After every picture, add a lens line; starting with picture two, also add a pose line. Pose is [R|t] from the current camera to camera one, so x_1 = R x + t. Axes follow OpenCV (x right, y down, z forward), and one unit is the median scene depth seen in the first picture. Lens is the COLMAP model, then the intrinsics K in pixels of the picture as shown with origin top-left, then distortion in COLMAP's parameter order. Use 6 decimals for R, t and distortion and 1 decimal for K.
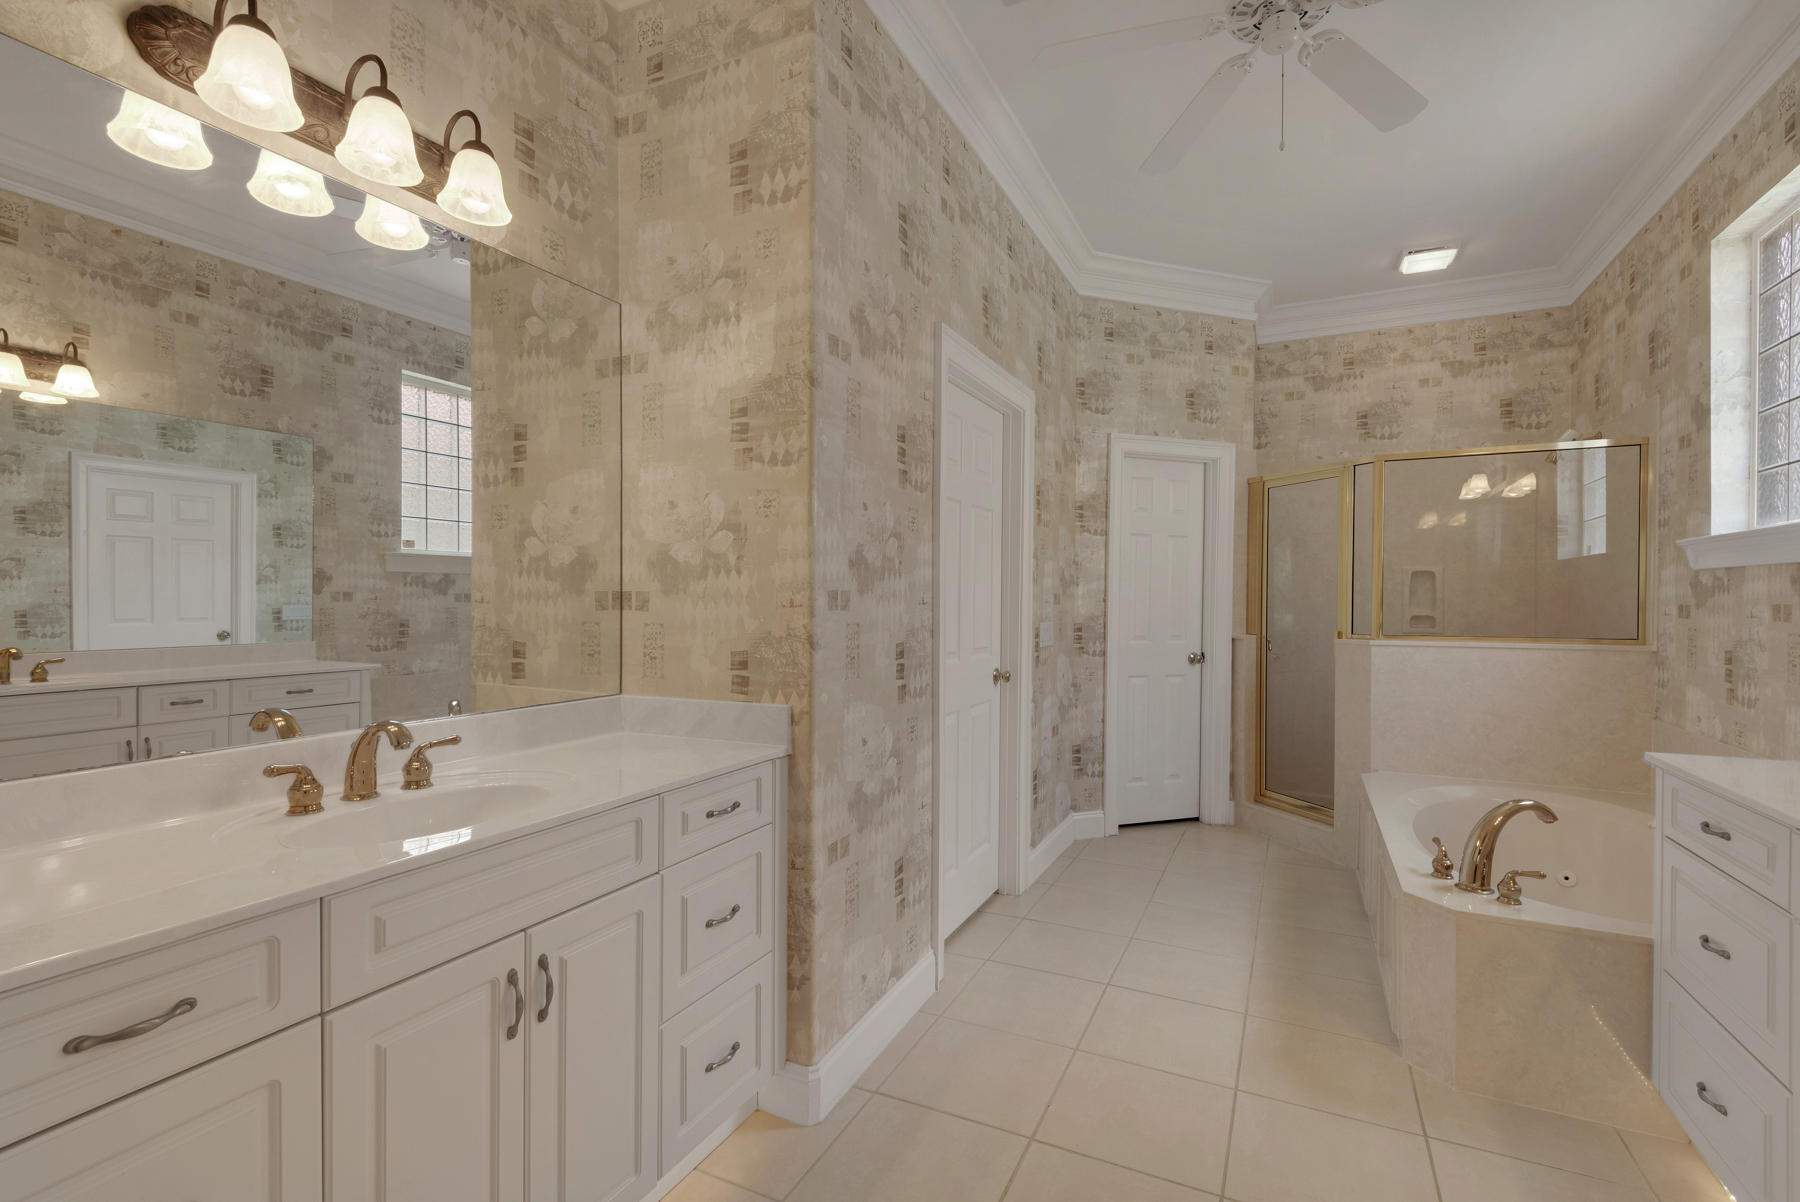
lens RADIAL K [[800.6, 0, 911.1], [0, 800.6, 617.1], [0, 0, 1]] dist [0.012805, -0.011692]
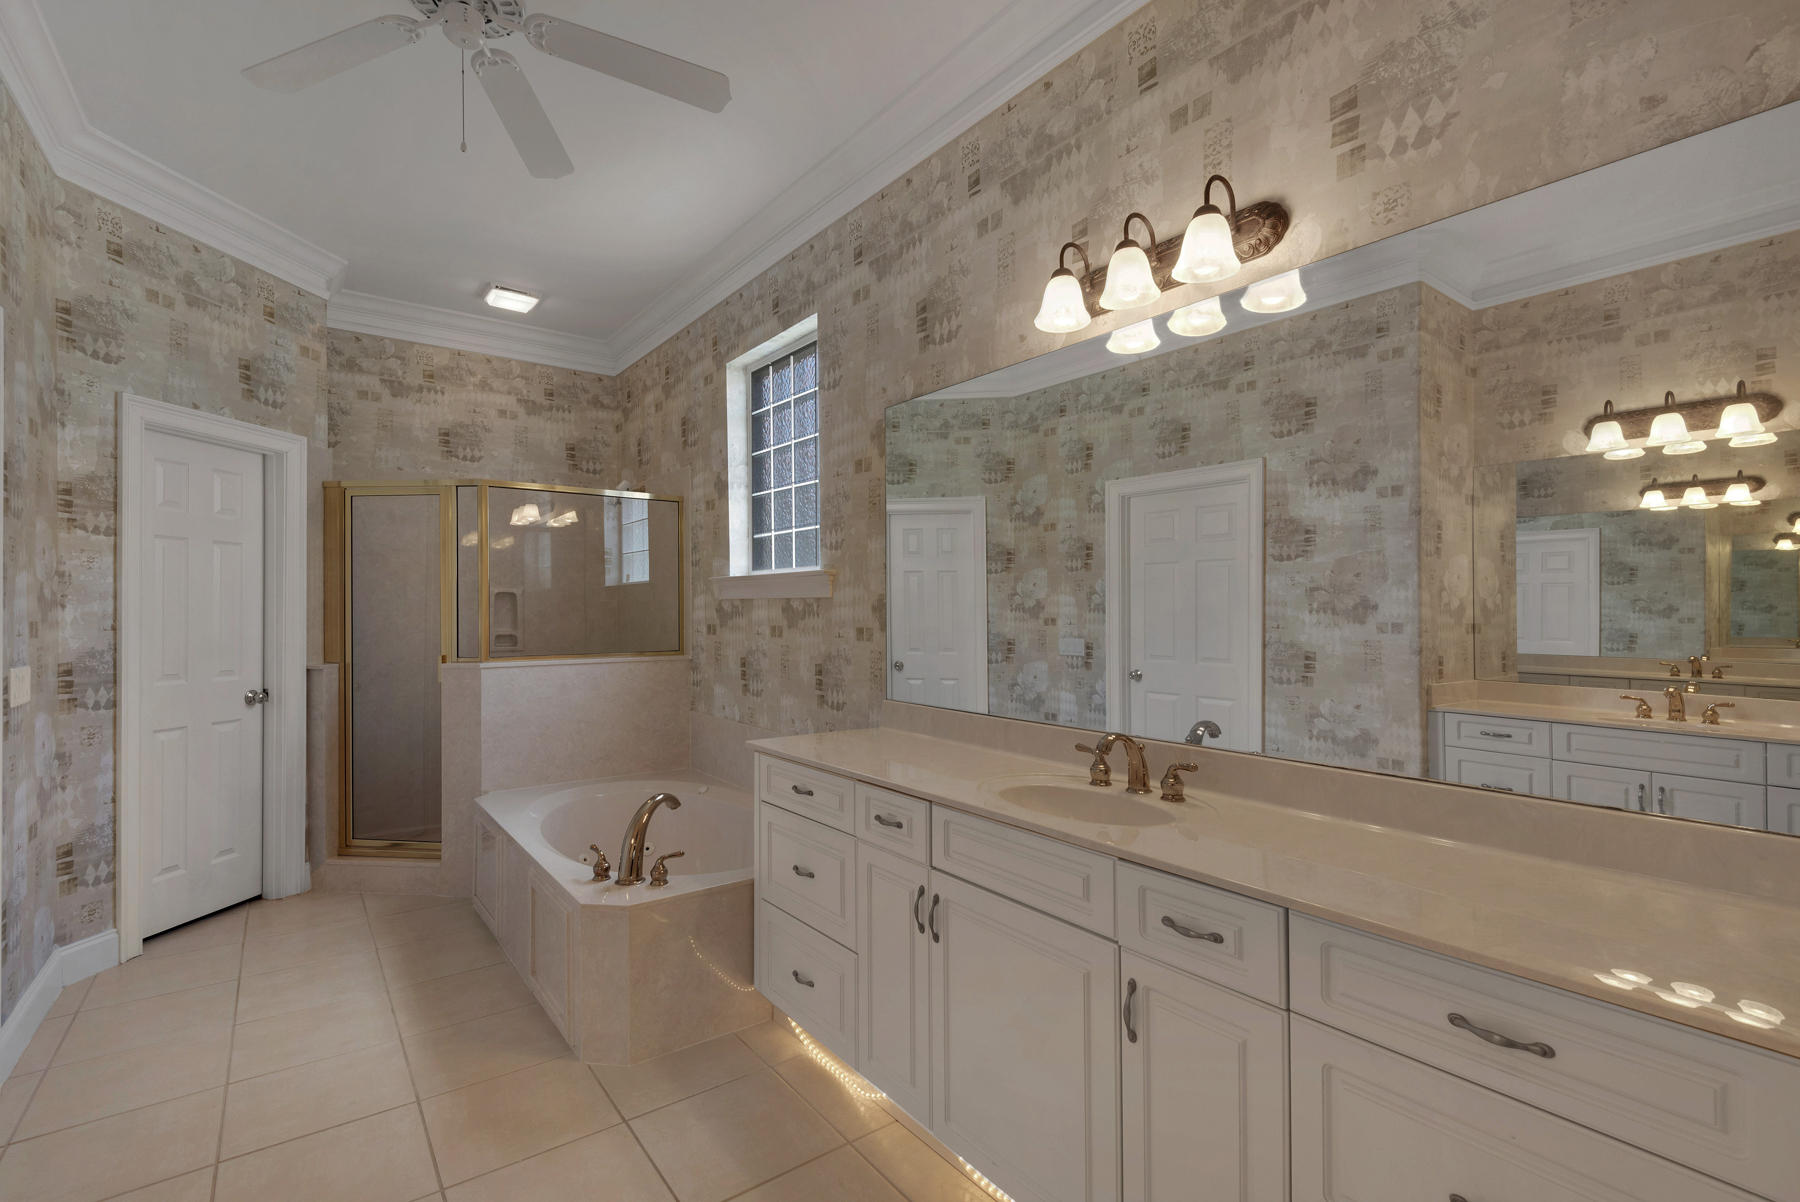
lens RADIAL K [[800.6, 0, 911.1], [0, 800.6, 617.1], [0, 0, 1]] dist [0.012805, -0.011692]
pose [[0.450214, -0.010082, 0.892864, -0.070745], [0.022335, 0.999751, 0.000027, -0.015216], [-0.892641, 0.019930, 0.450327, 0.062910]]
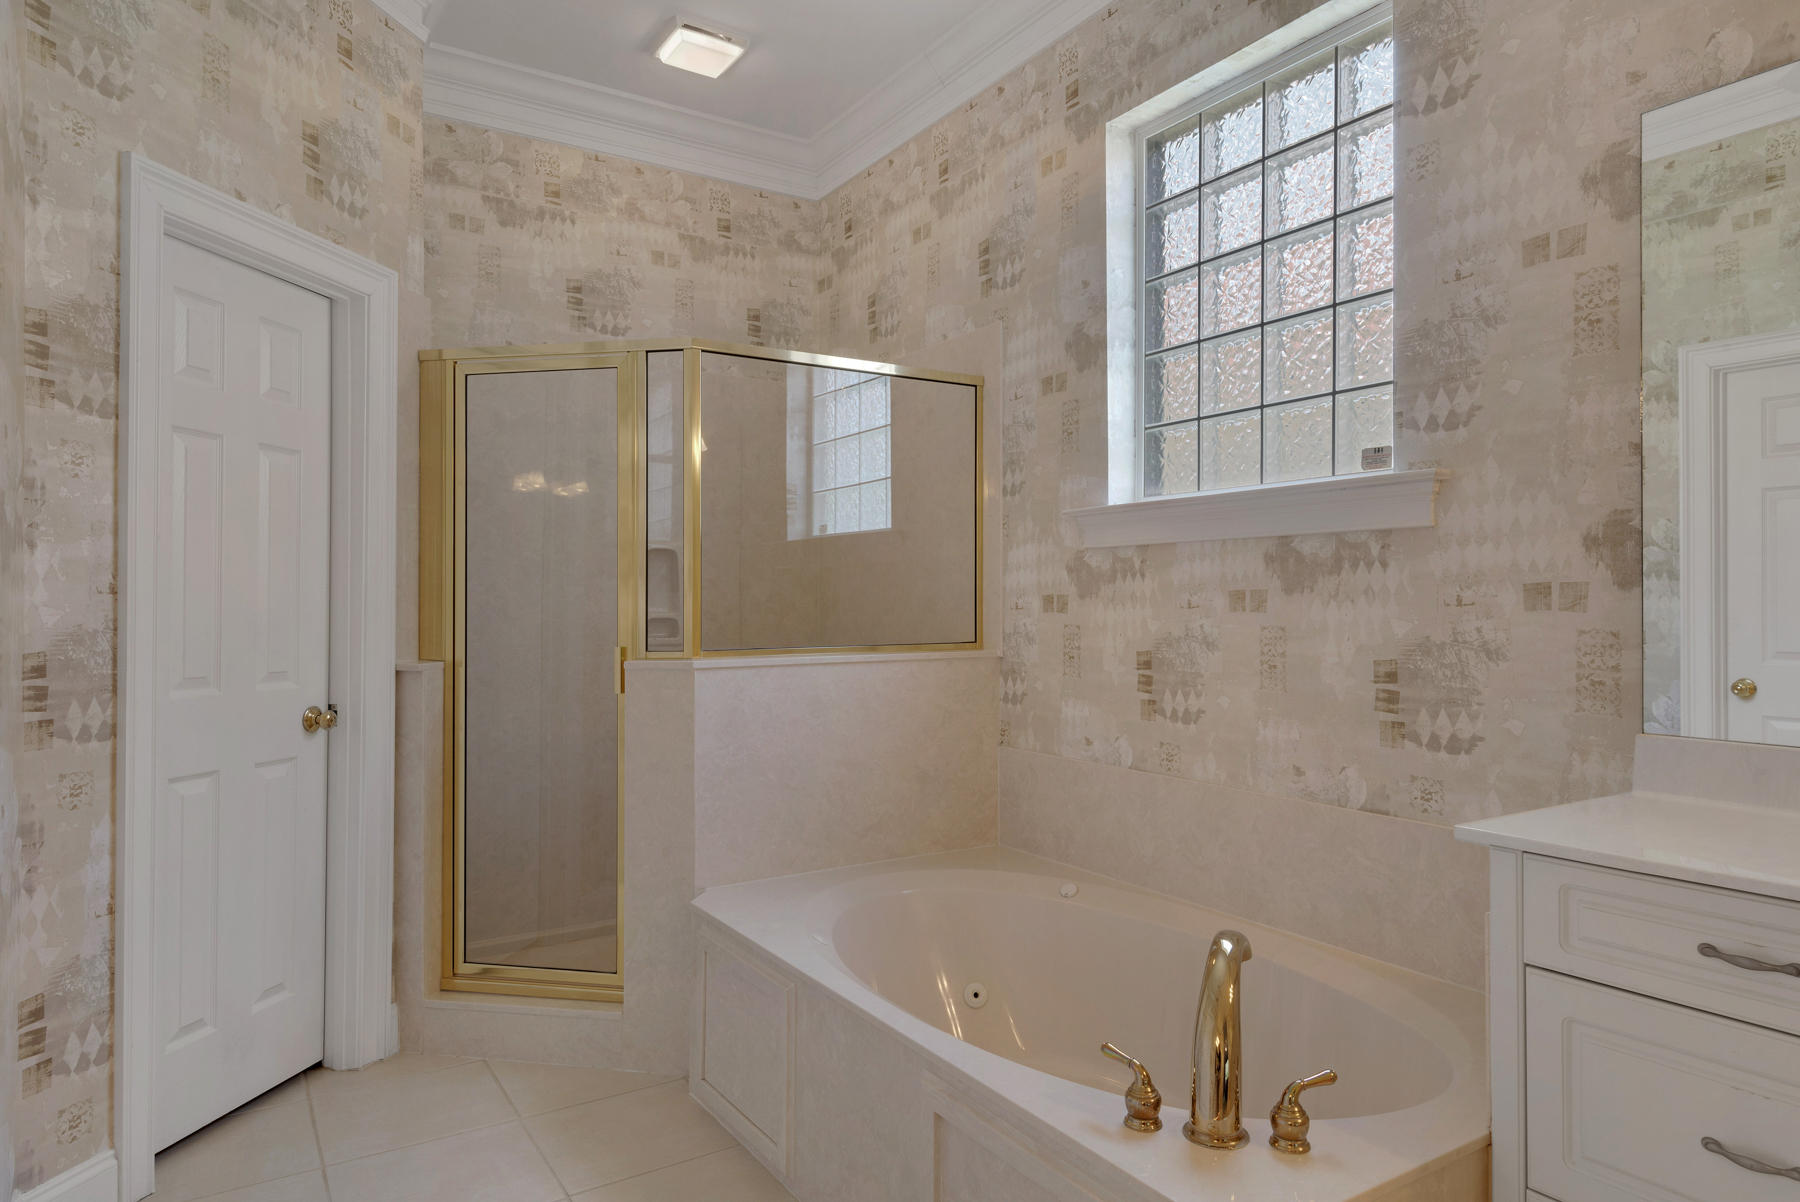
lens RADIAL K [[1098.8, 0, 940.2], [0, 1098.8, 601.3], [0, 0, 1]] dist [0.029381, -0.028861]
pose [[0.527807, -0.004029, 0.849355, 0.004720], [0.025171, 0.999624, -0.010900, -0.000086], [-0.848991, 0.027132, 0.527710, 0.399514]]
